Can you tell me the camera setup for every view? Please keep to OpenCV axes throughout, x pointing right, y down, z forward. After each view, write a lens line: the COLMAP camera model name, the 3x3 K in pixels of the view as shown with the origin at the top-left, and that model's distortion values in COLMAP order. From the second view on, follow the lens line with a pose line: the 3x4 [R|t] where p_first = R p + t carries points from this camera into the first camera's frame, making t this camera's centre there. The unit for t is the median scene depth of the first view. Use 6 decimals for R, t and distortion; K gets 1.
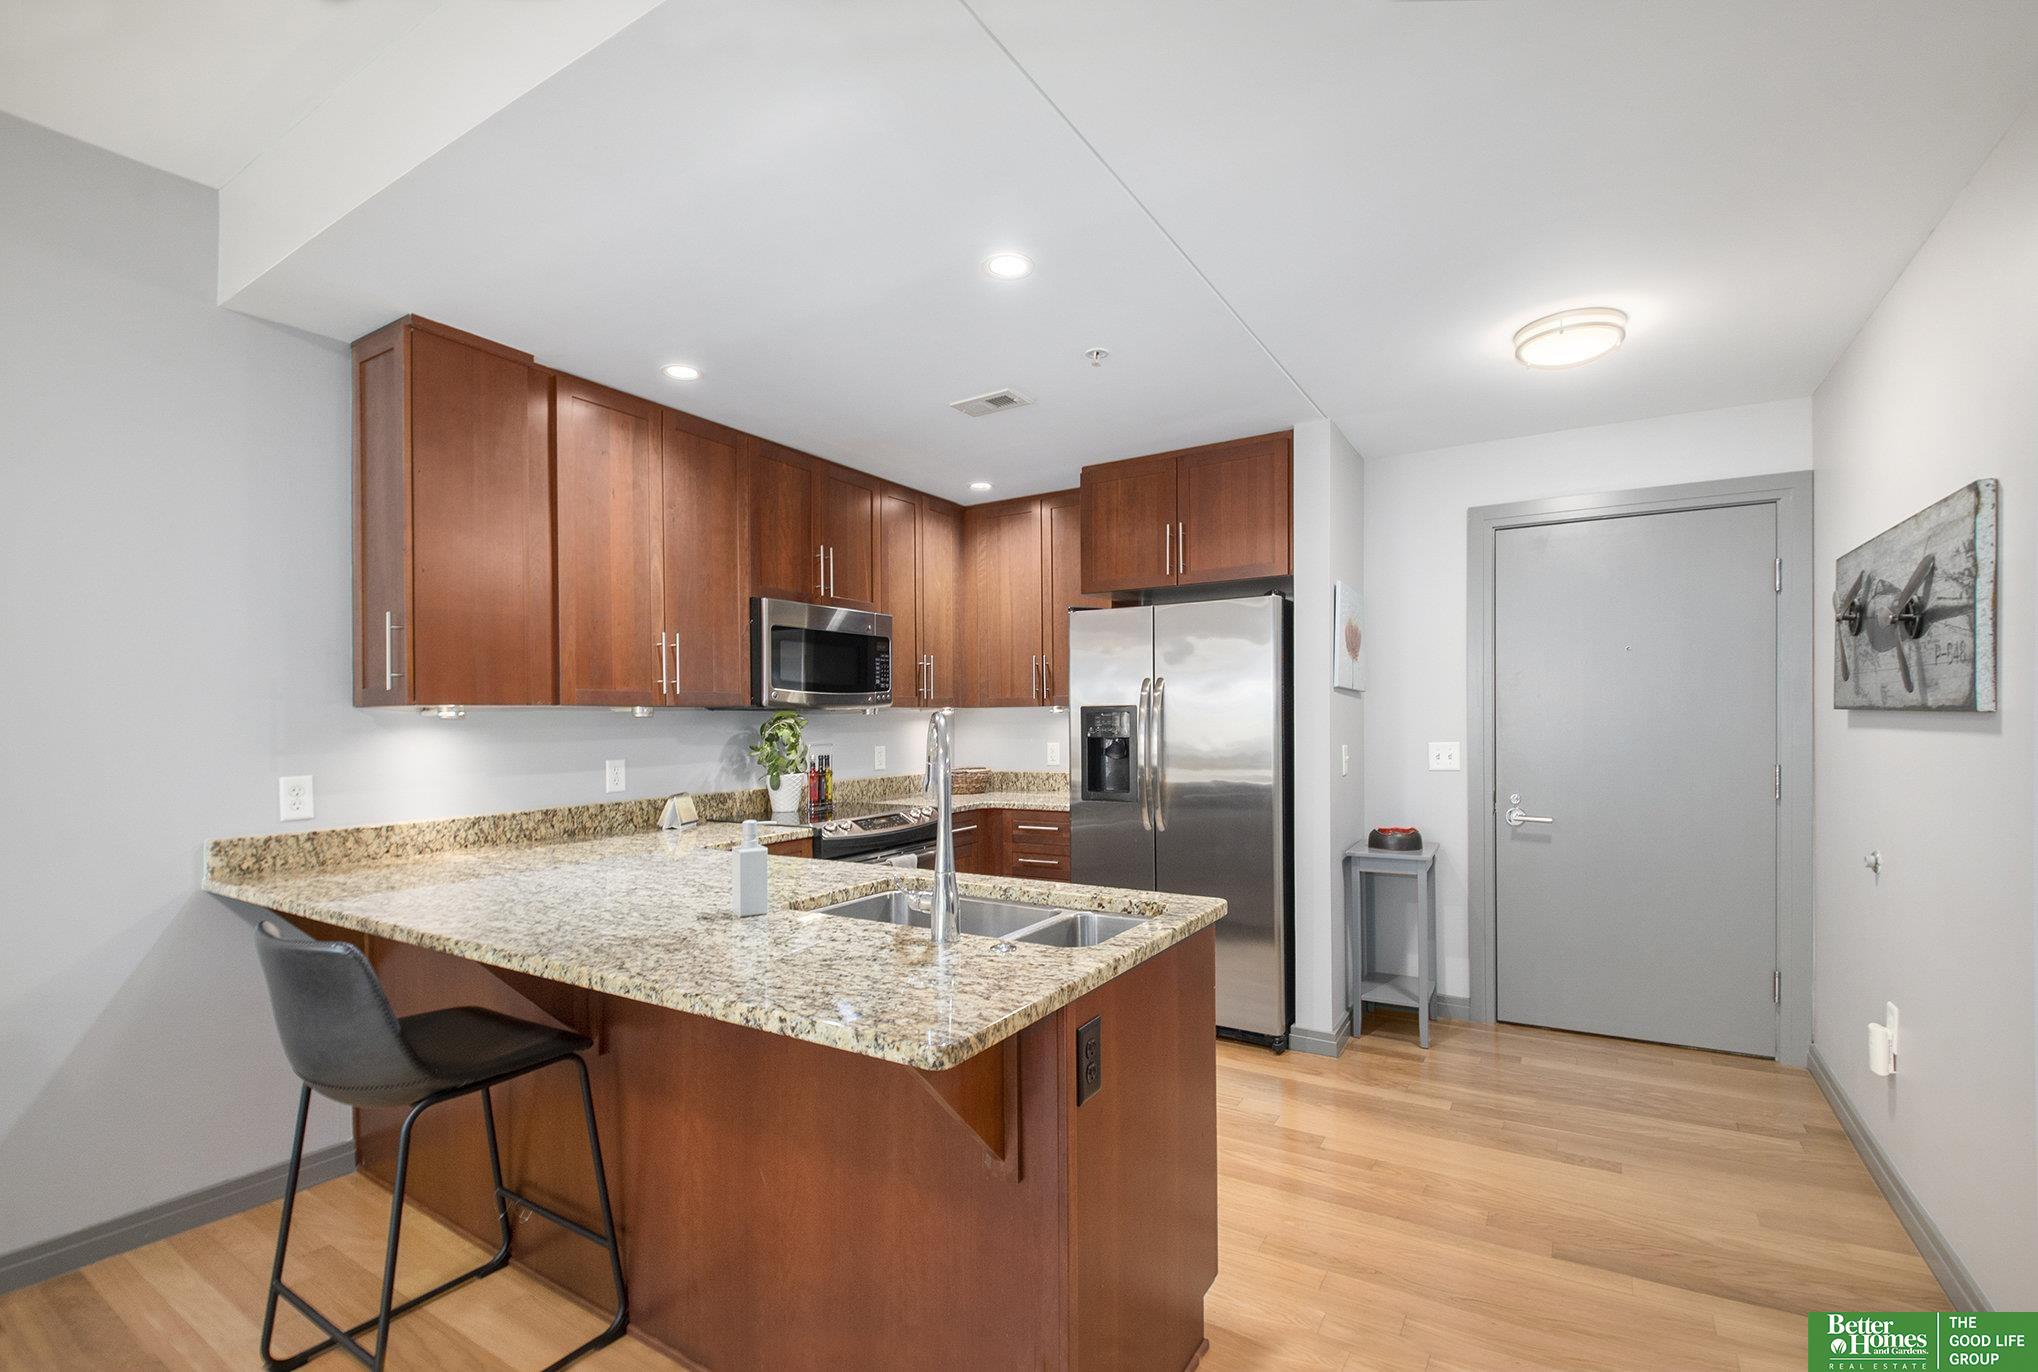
lens RADIAL K [[877.2, 0, 1068.6], [0, 877.2, 718.1], [0, 0, 1]] dist [0.001255, -0.018545]
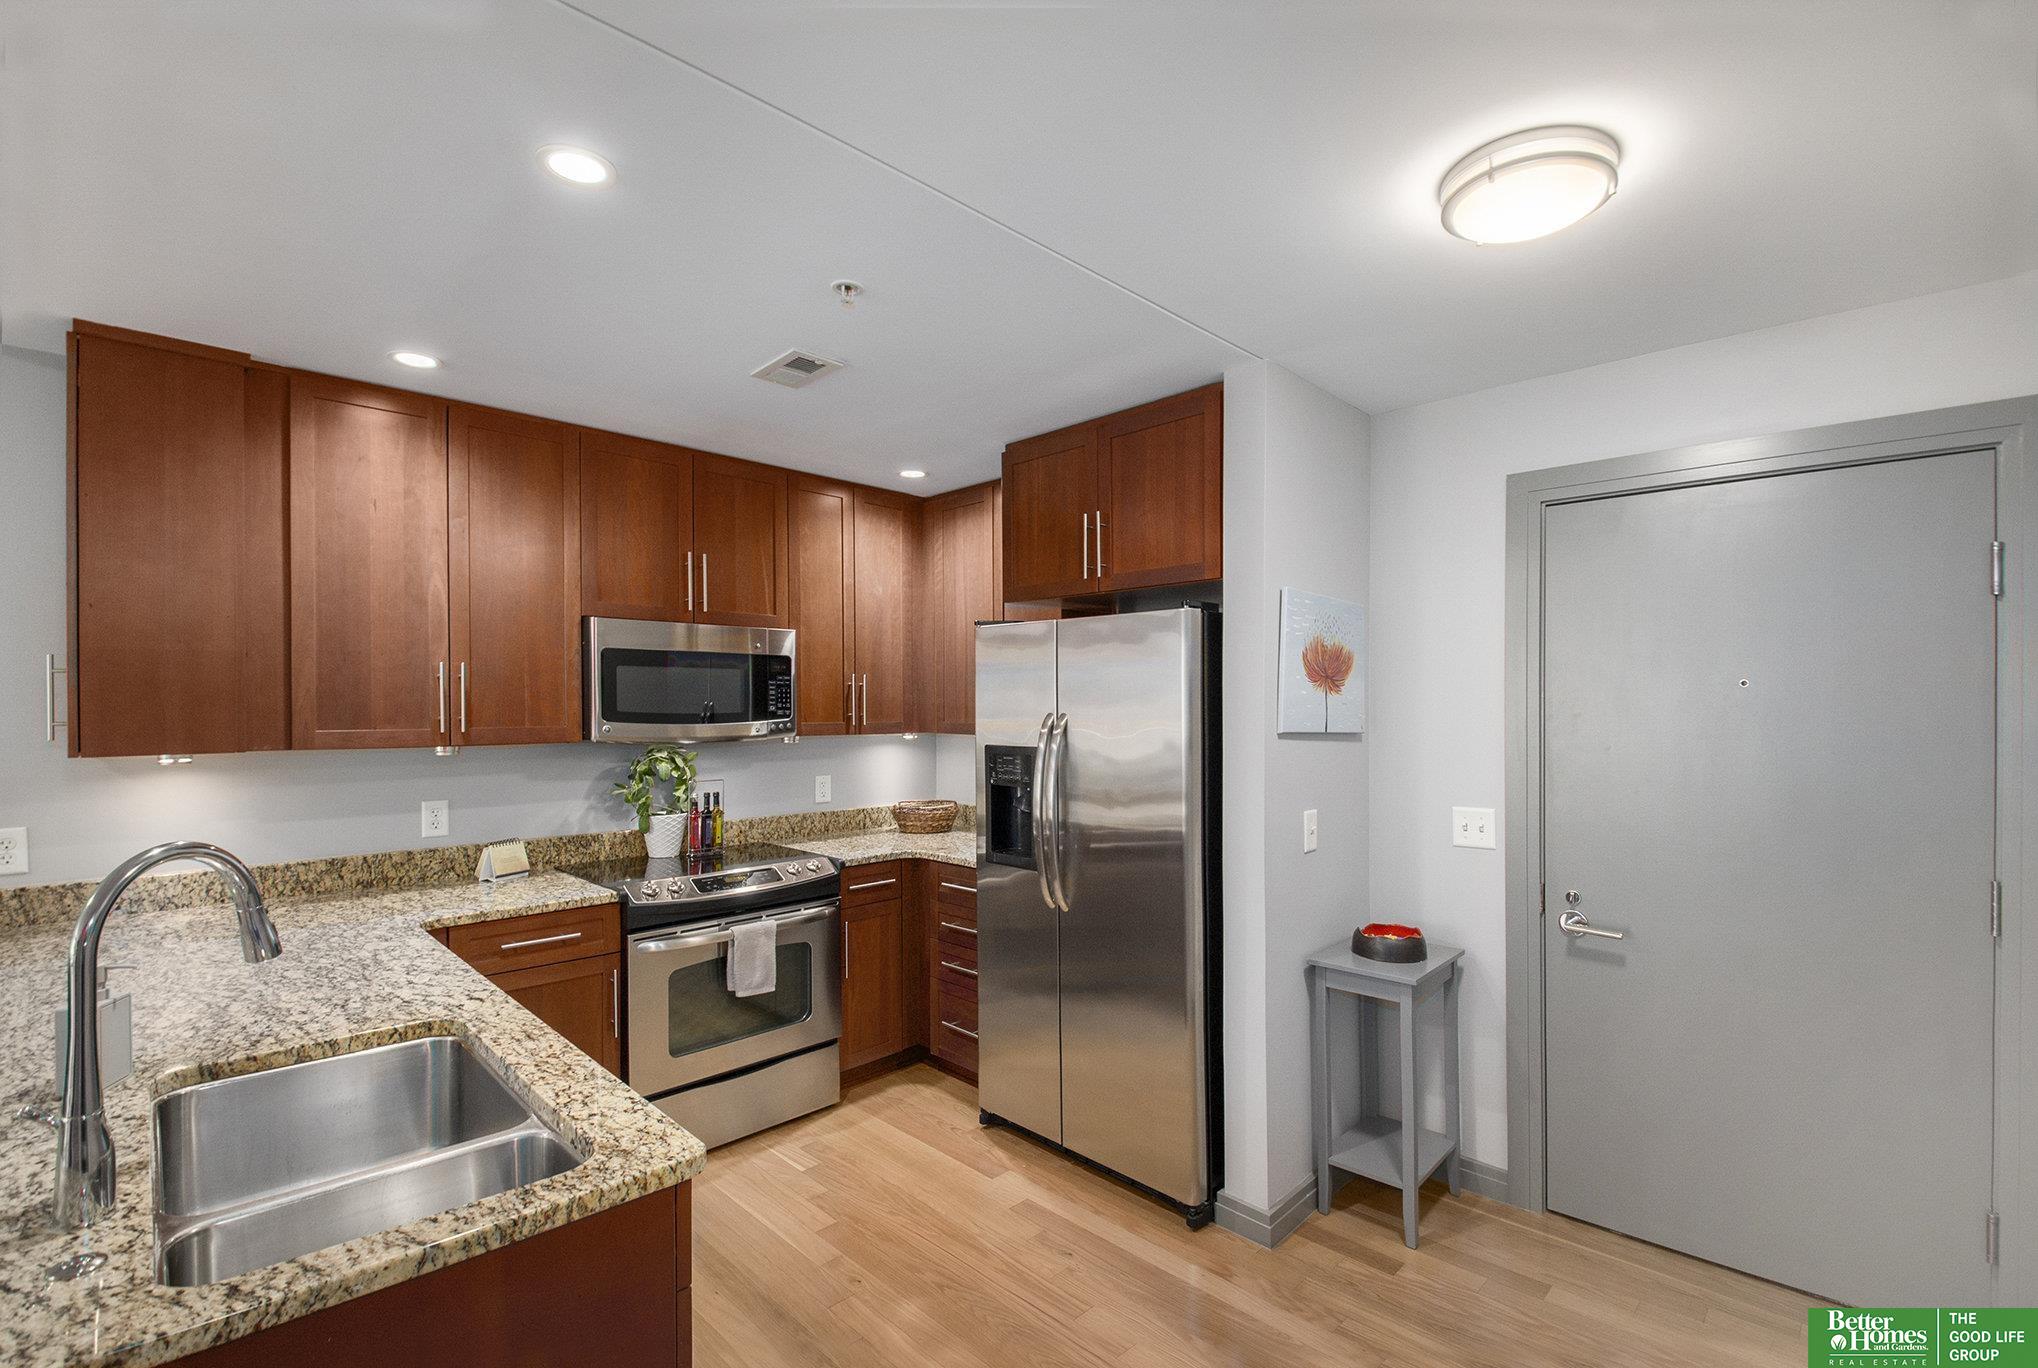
lens RADIAL K [[897.8, 0, 1078.4], [0, 897.8, 706.8], [0, 0, 1]] dist [0.000076, -0.014965]
pose [[0.974201, 0.014481, -0.225216, 0.299783], [-0.013719, 0.999894, 0.004946, -0.056703], [0.225264, -0.001729, 0.974296, 0.239027]]
